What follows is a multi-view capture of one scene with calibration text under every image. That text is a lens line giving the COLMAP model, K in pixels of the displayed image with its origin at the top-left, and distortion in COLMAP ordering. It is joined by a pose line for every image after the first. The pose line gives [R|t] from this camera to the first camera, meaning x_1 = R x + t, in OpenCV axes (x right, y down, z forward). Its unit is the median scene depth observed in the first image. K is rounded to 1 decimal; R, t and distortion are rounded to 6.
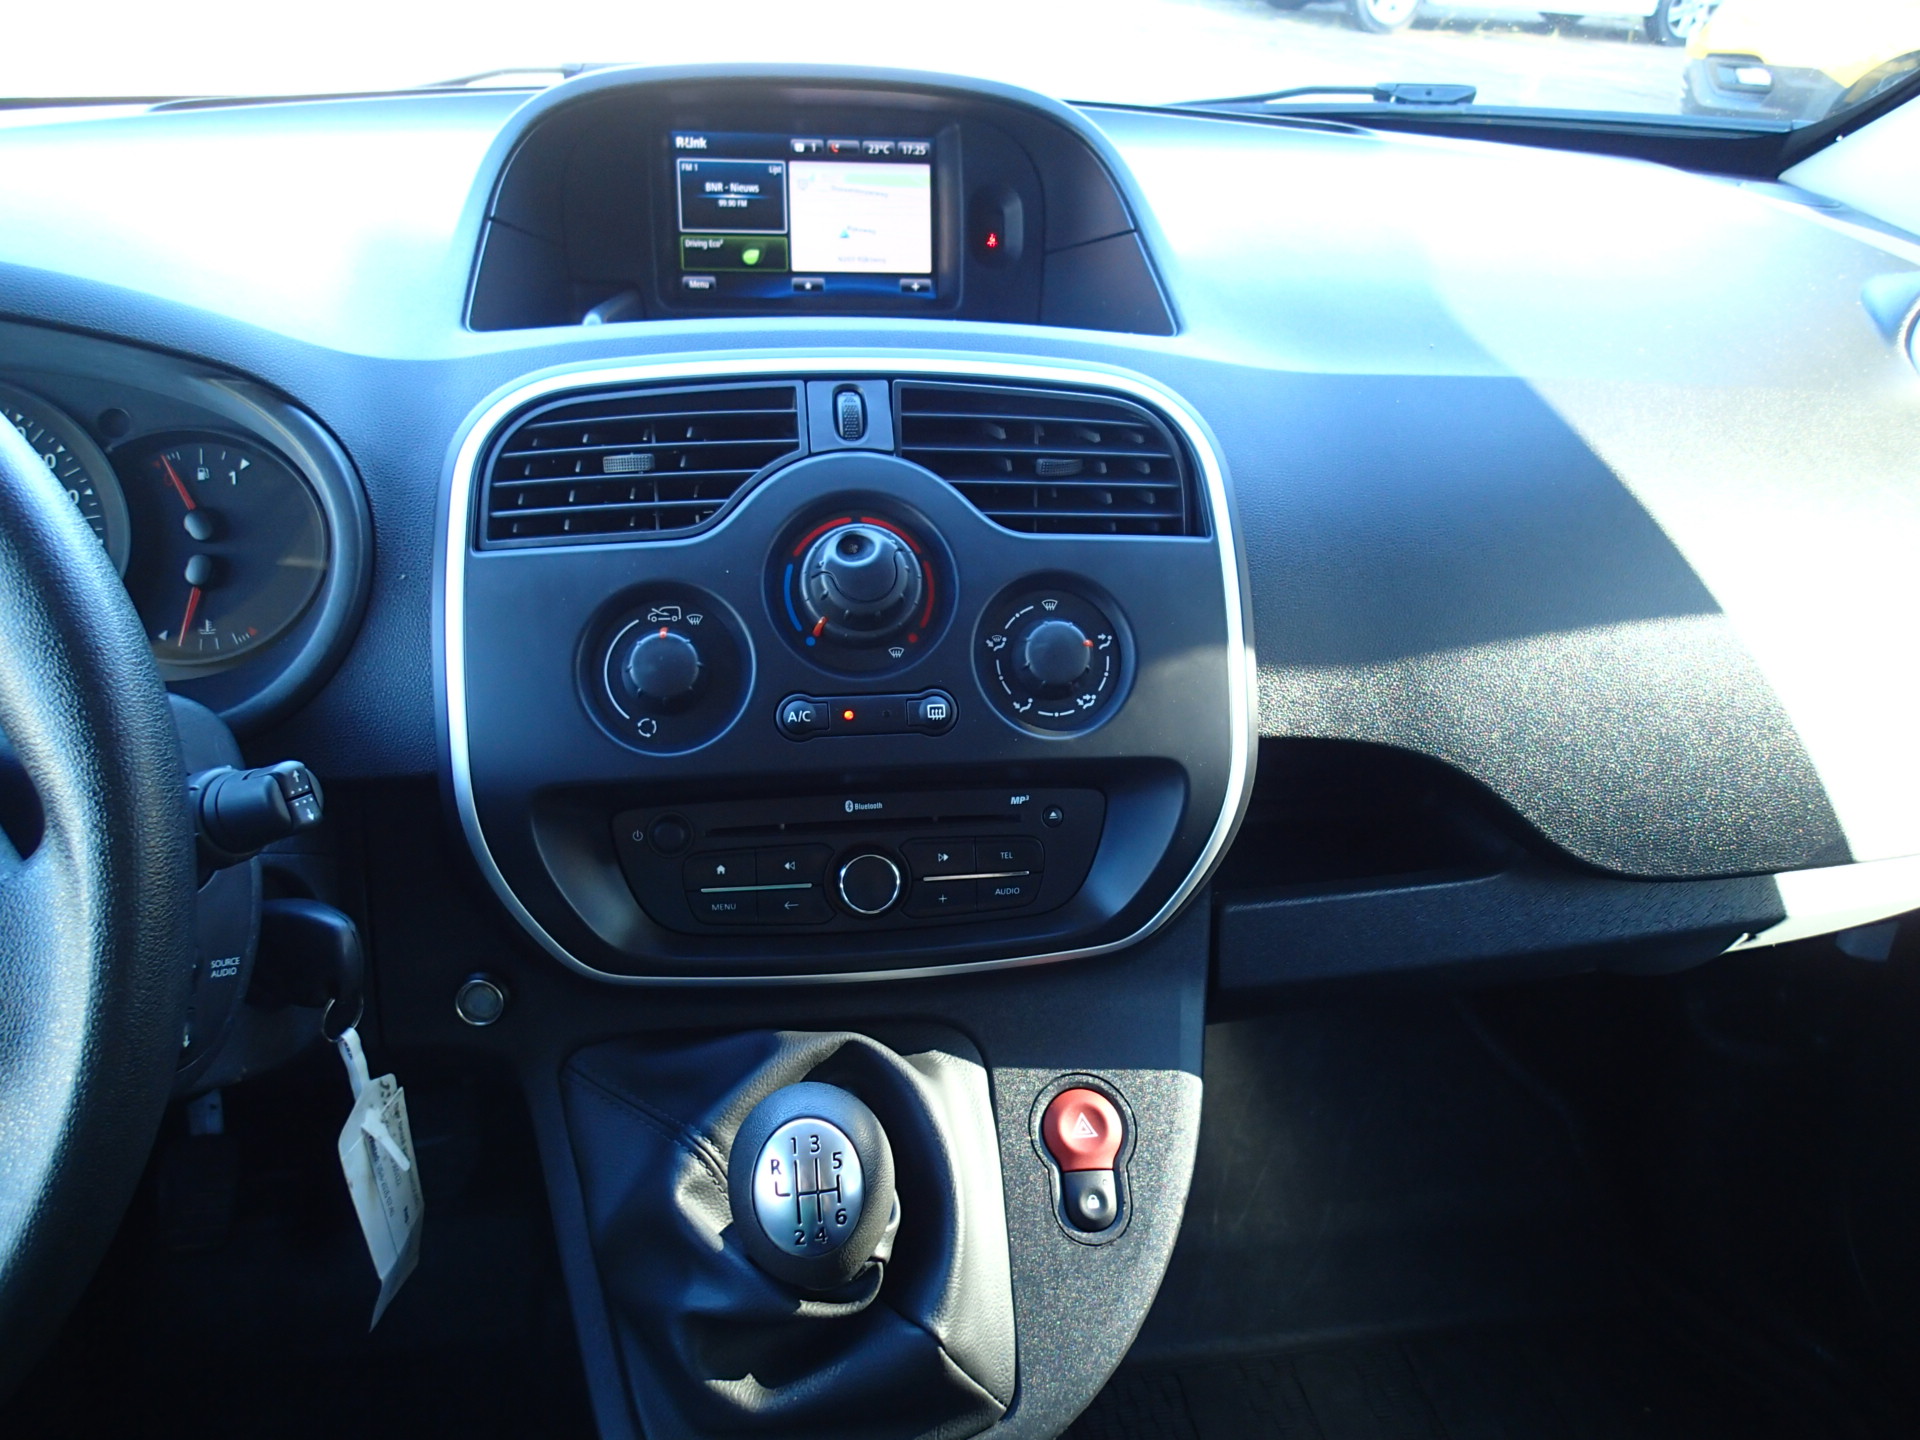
lens RADIAL K [[1420.6, 0, 978.5], [0, 1420.6, 722.0], [0, 0, 1]] dist [0.000420, -0.010078]
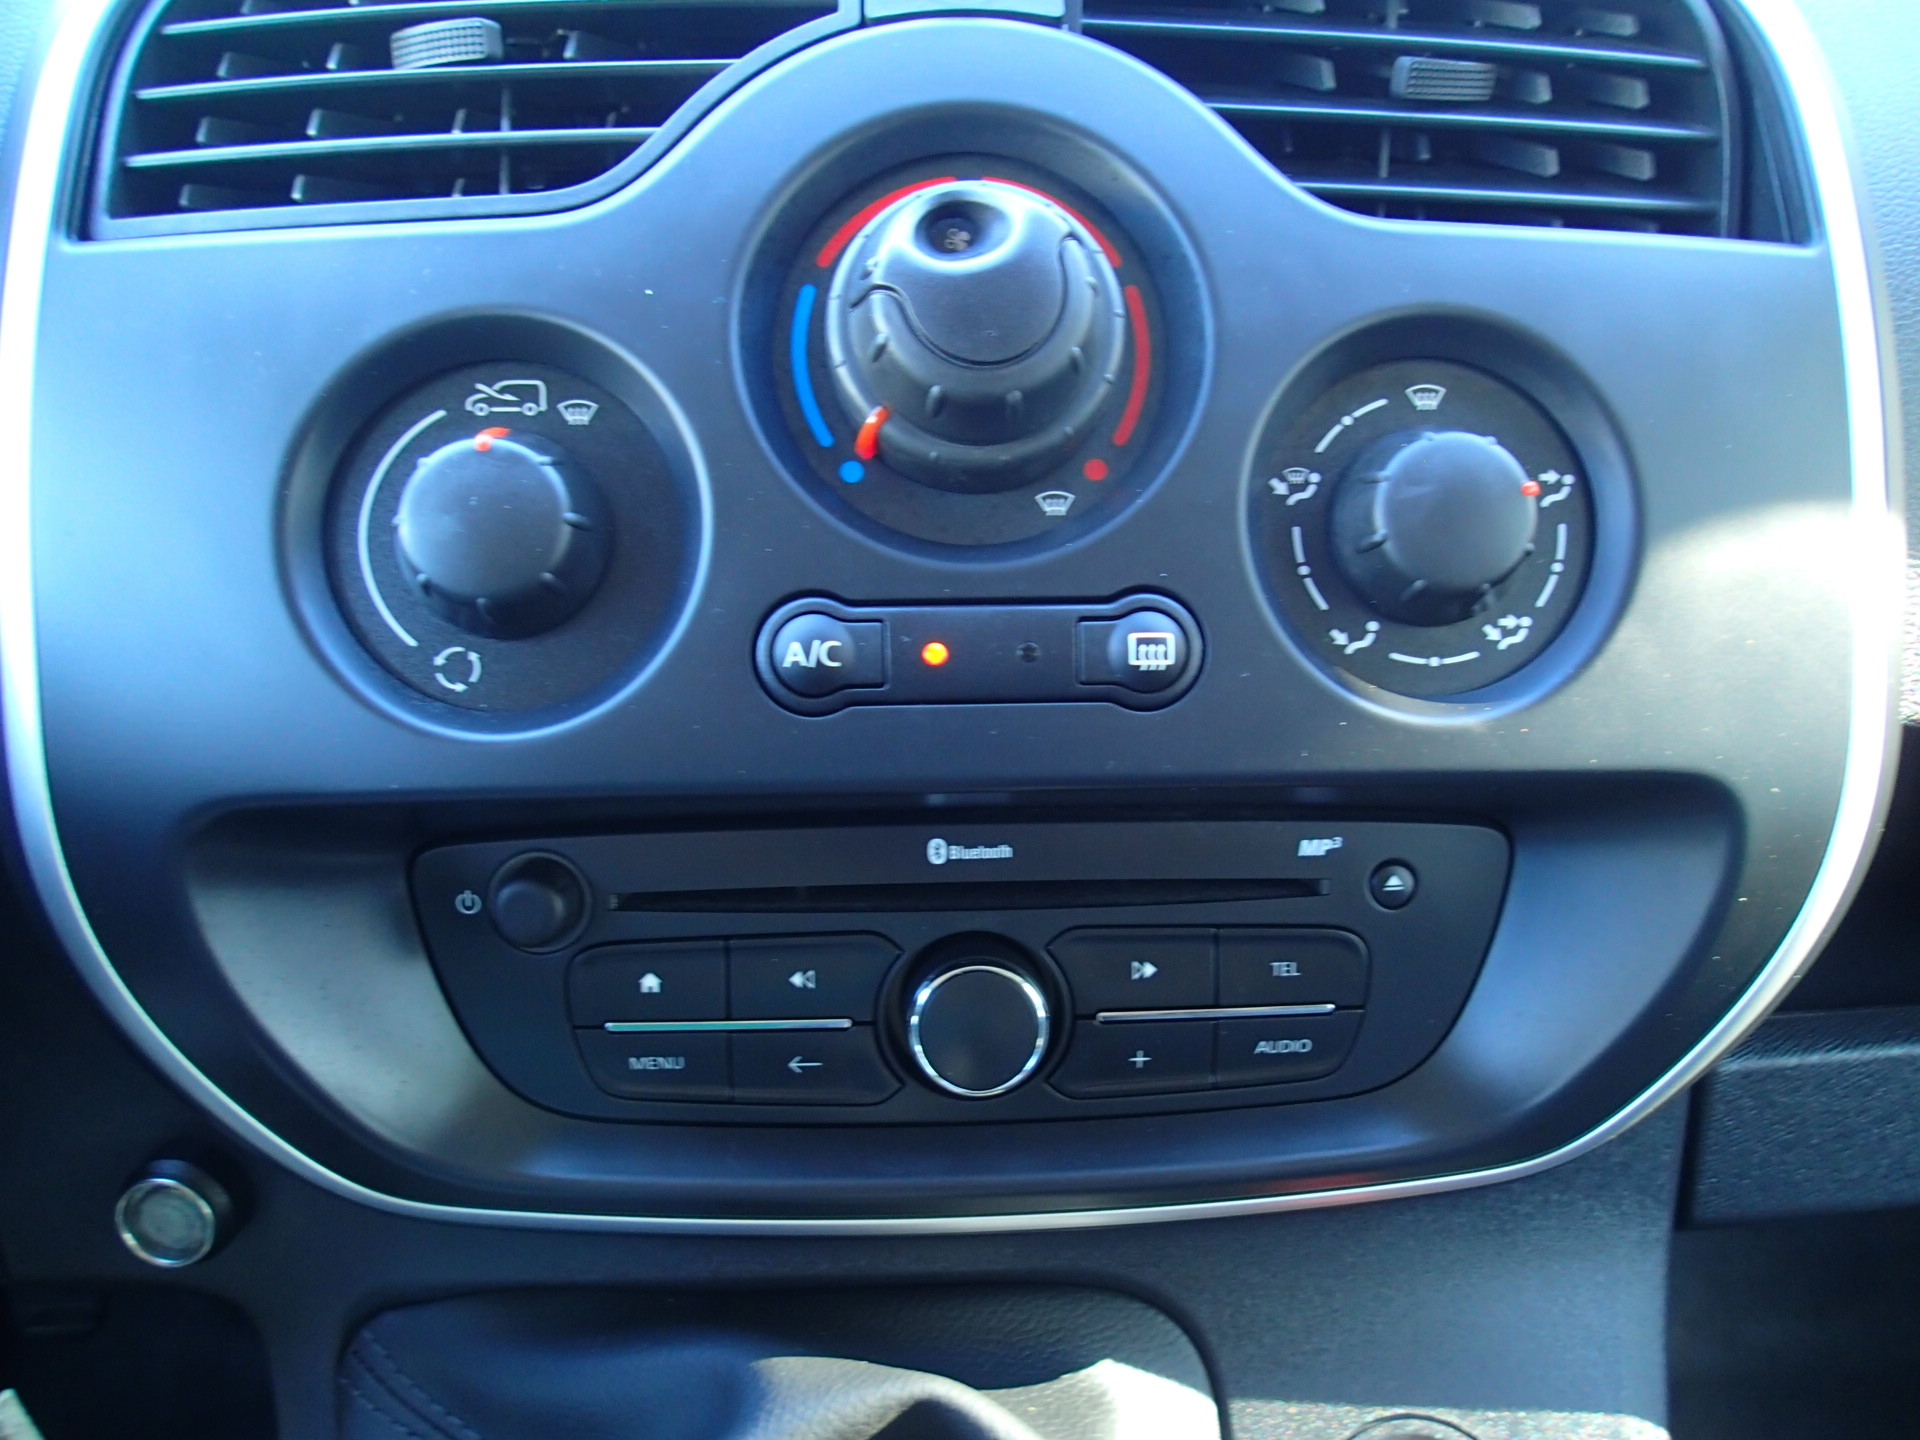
lens RADIAL K [[1420.6, 0, 978.5], [0, 1420.6, 722.0], [0, 0, 1]] dist [0.000420, -0.010078]
pose [[0.995110, 0.033947, -0.092756, -0.039273], [-0.026738, 0.996604, 0.077884, -0.016668], [0.095085, -0.075023, 0.992638, 0.575568]]
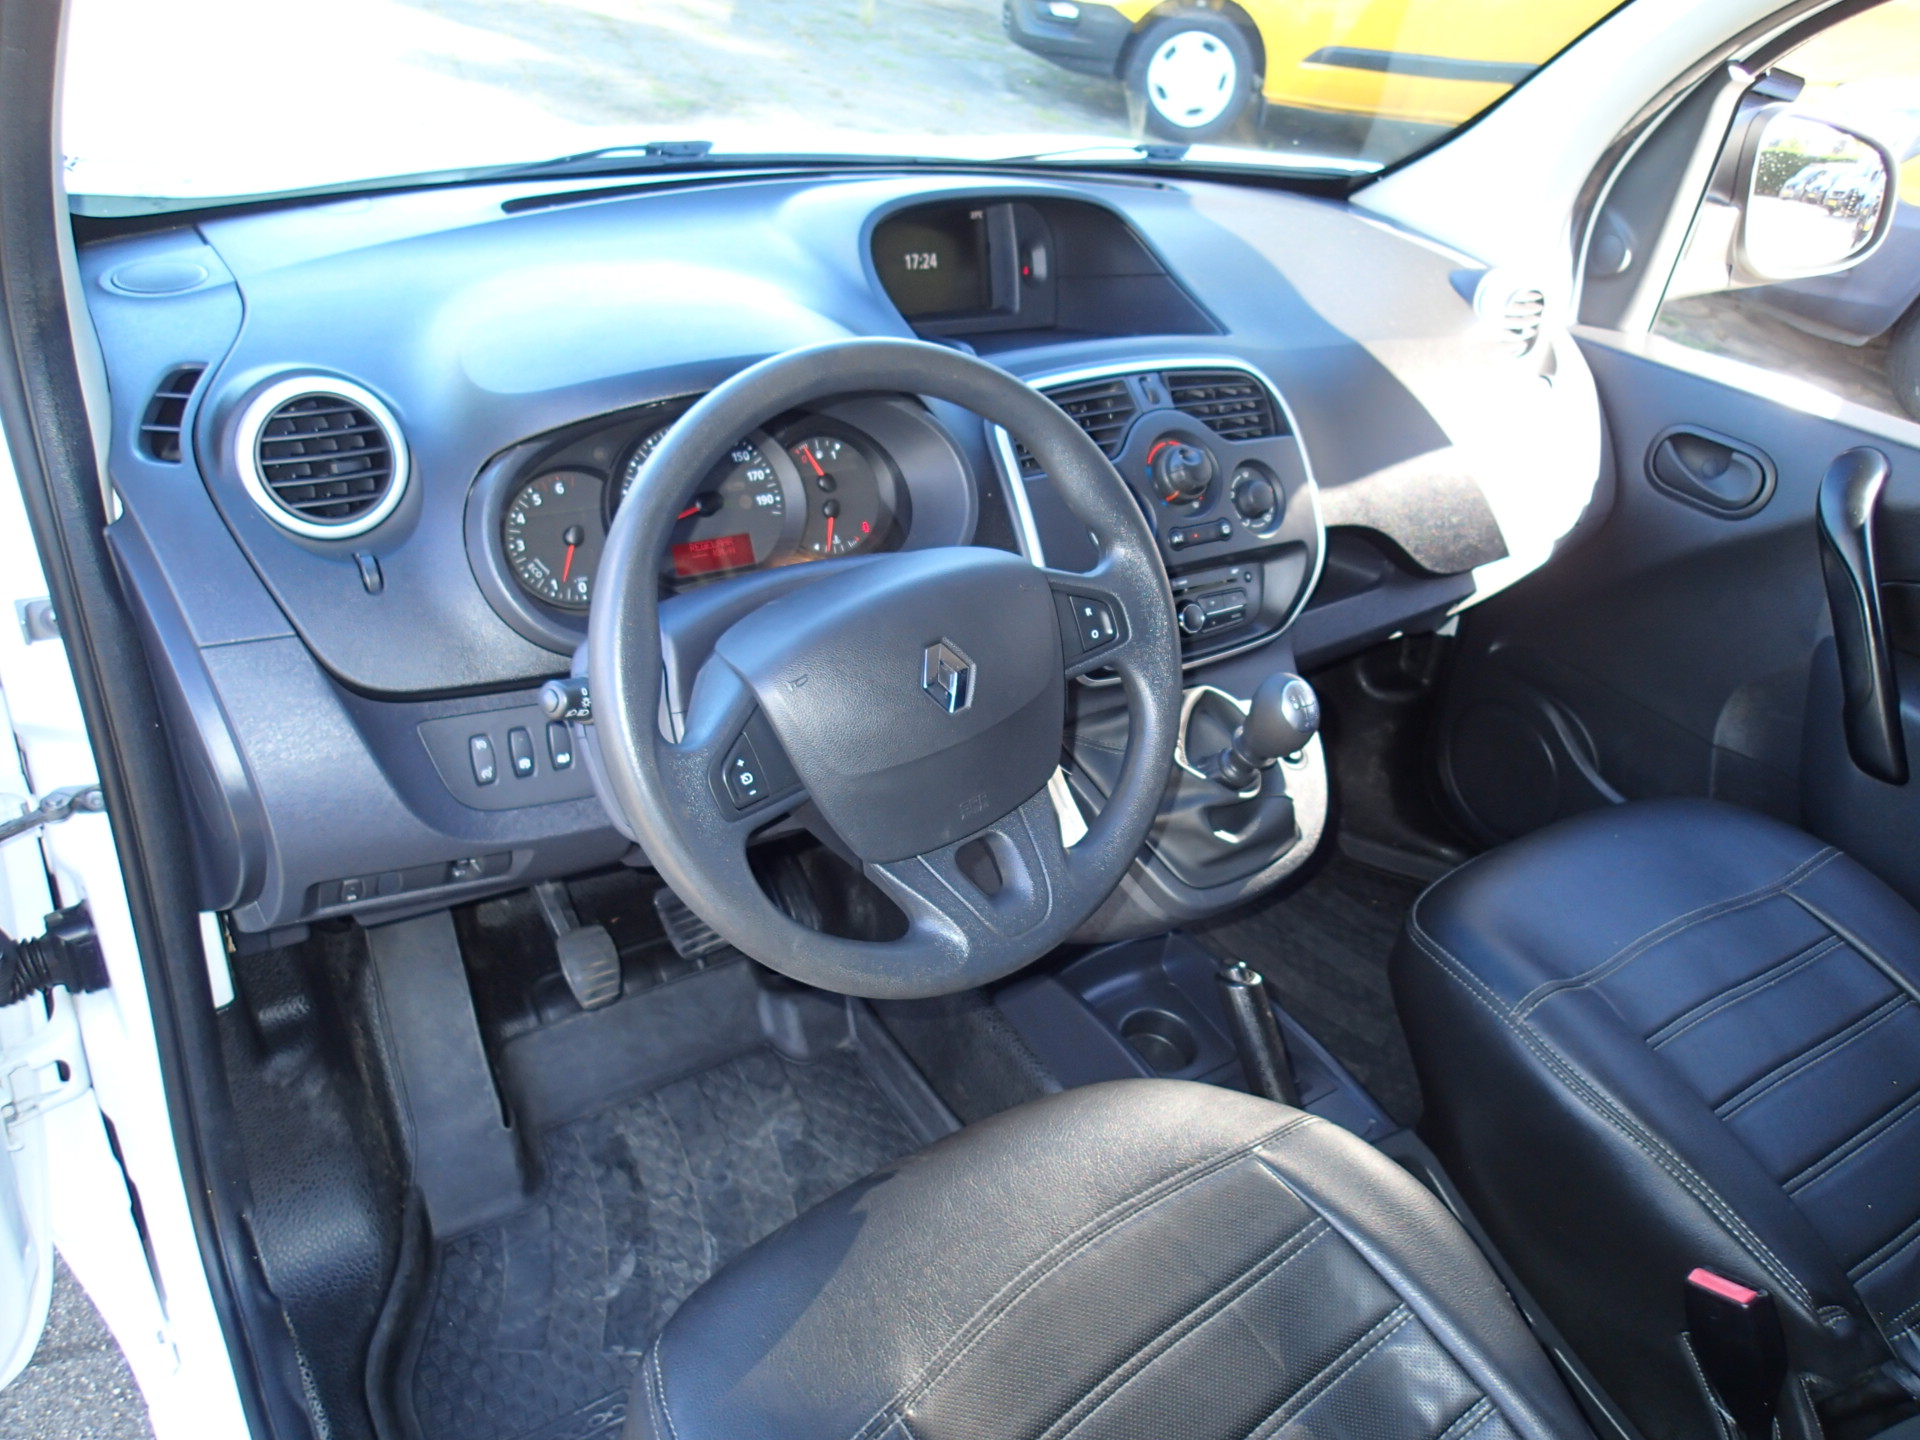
lens RADIAL K [[1428.6, 0, 960.0], [0, 1428.6, 720.0], [0, 0, 1]] dist [-0.001360, -0.005421]
pose [[0.897985, -0.176430, 0.403108, -1.271878], [0.148801, 0.983884, 0.099145, 0.002207], [-0.414103, -0.029048, 0.909766, -0.779535]]
